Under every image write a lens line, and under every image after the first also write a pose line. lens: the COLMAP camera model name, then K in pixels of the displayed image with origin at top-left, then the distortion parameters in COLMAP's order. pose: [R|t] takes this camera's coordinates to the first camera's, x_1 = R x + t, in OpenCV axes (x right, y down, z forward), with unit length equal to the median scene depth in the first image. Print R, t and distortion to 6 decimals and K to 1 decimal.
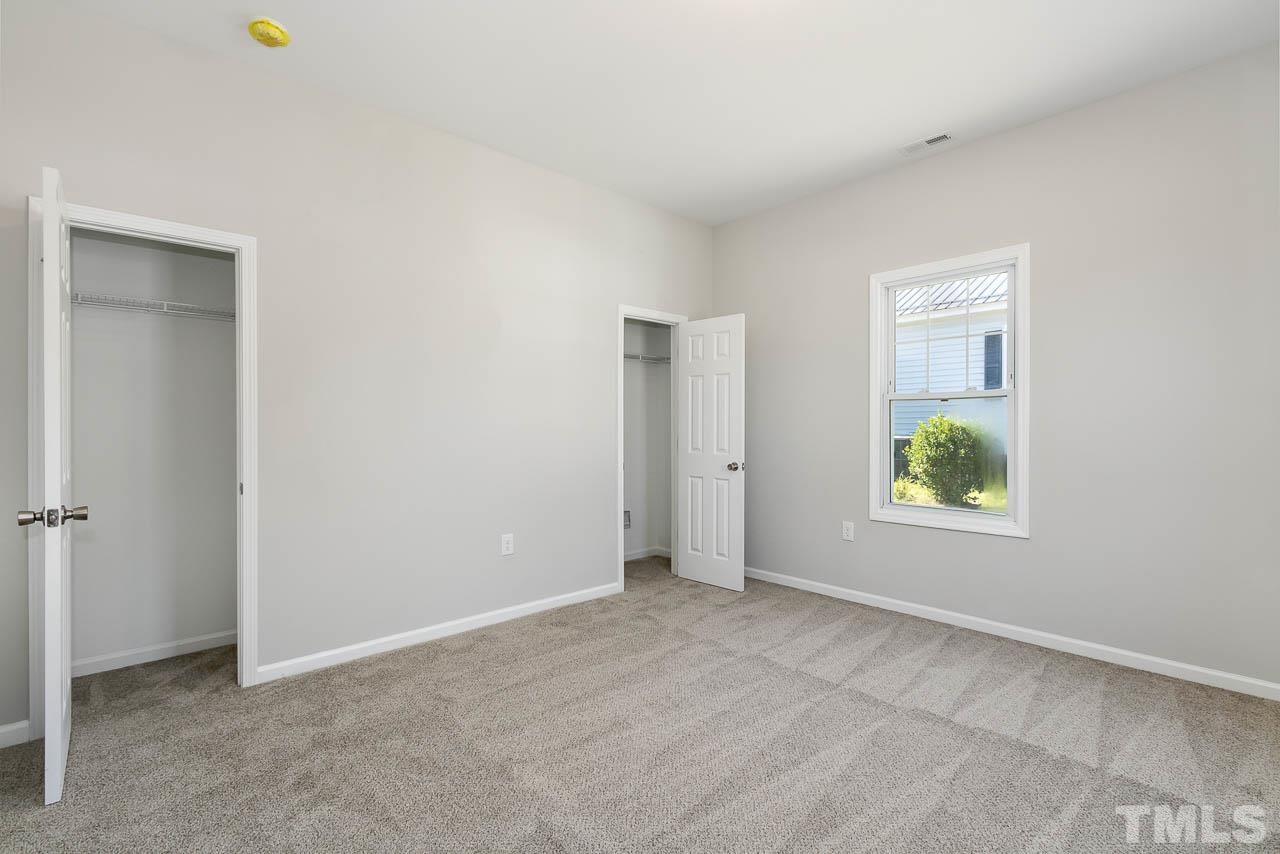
lens RADIAL K [[579.6, 0, 639.8], [0, 579.6, 431.5], [0, 0, 1]] dist [0.000418, -0.000276]
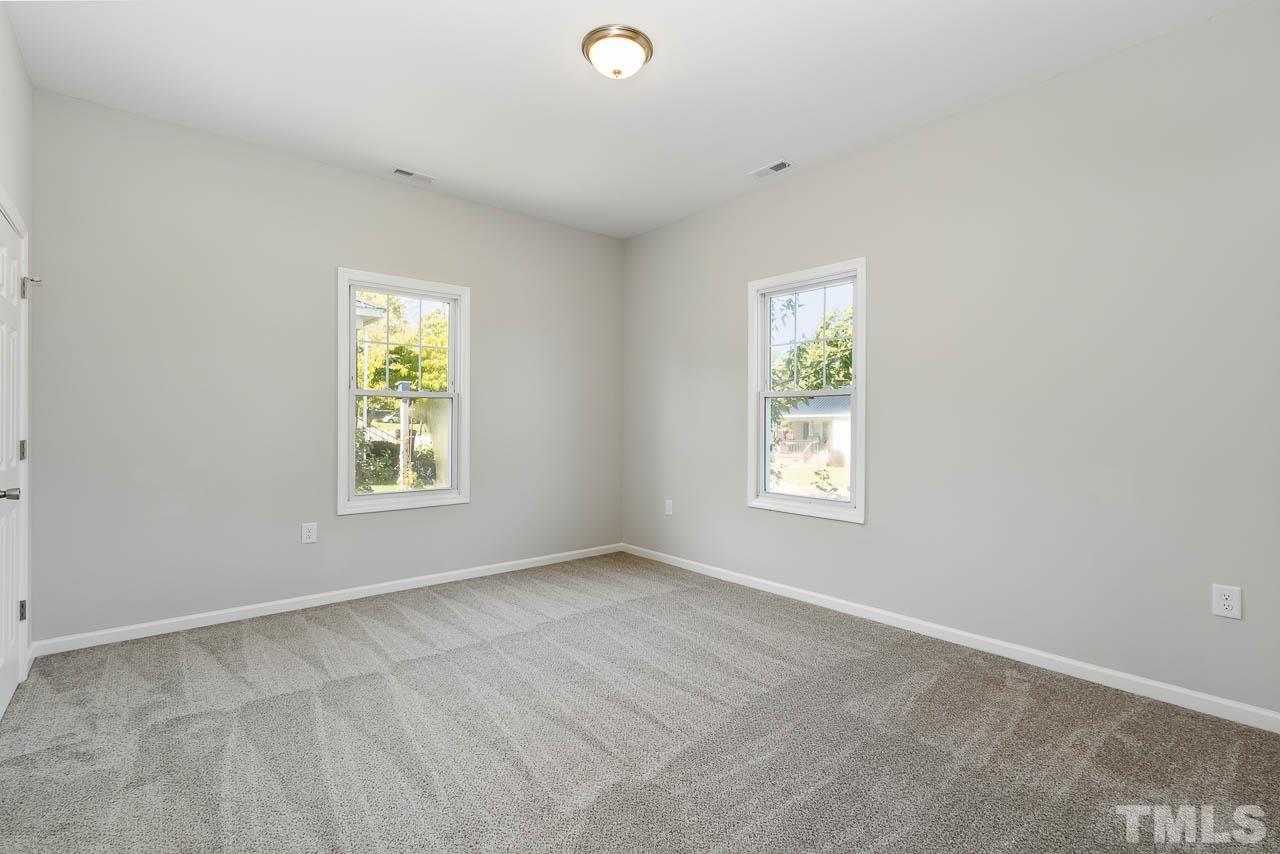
lens RADIAL K [[585.1, 0, 640.0], [0, 585.1, 427.0], [0, 0, 1]] dist [-0.001234, -0.000276]
pose [[0.037803, -0.007268, 0.999259, -0.649611], [0.007391, 0.999948, 0.006994, -0.001797], [-0.999258, 0.007121, 0.037855, 0.501984]]
